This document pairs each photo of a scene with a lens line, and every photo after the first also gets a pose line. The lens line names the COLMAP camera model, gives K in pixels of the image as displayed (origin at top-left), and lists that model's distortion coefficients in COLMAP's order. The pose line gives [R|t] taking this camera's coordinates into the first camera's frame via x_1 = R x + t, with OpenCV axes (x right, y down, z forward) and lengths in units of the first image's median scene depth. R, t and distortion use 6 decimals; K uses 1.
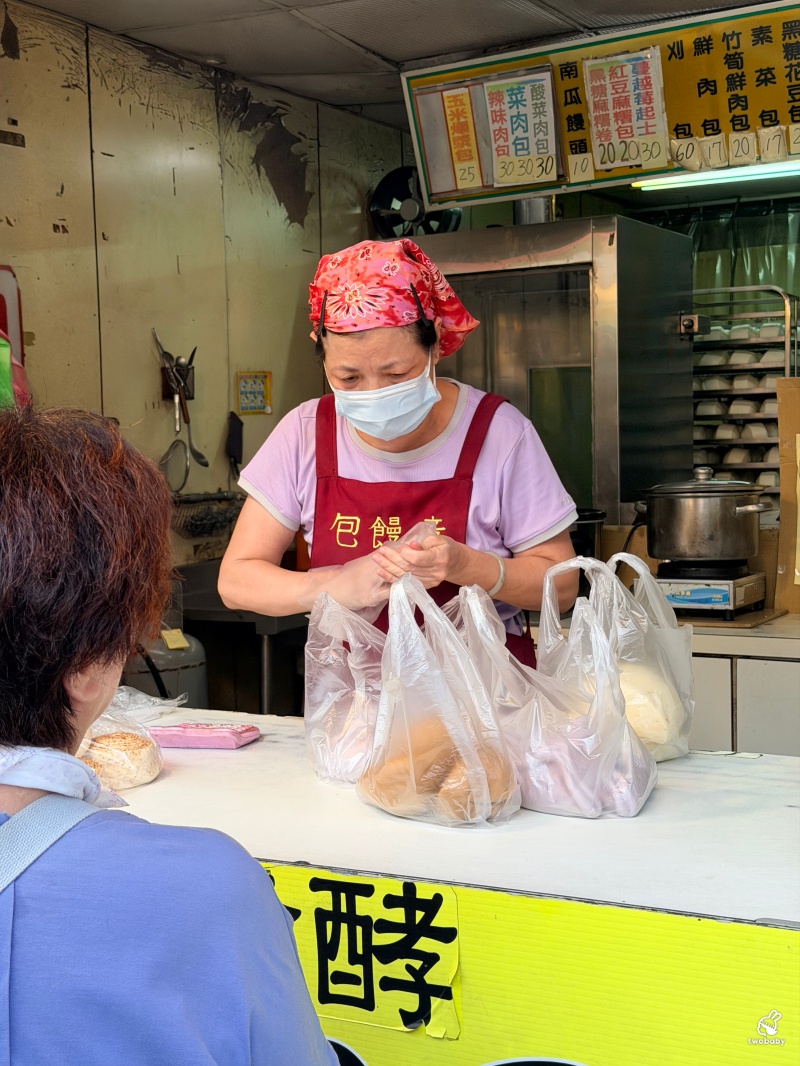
lens RADIAL K [[1512.3, 0, 400.0], [0, 1512.3, 533.0], [0, 0, 1]] dist [0.077809, 0.008219]
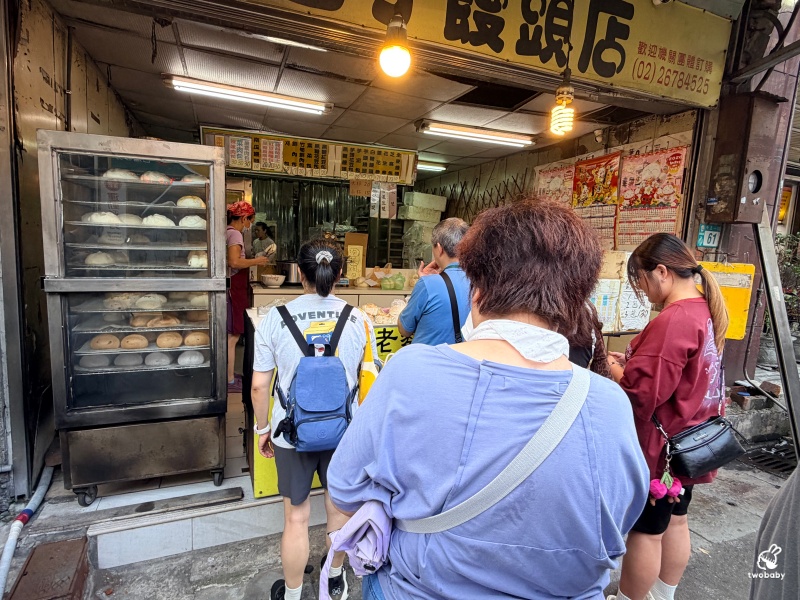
lens RADIAL K [[444.3, 0, 400.0], [0, 444.3, 300.0], [0, 0, 1]] dist [0.000665, 0.000872]
pose [[0.631564, -0.035973, 0.774489, -0.508881], [-0.016741, 0.998057, 0.060009, 0.010802], [-0.775143, -0.050865, 0.629735, 0.041436]]
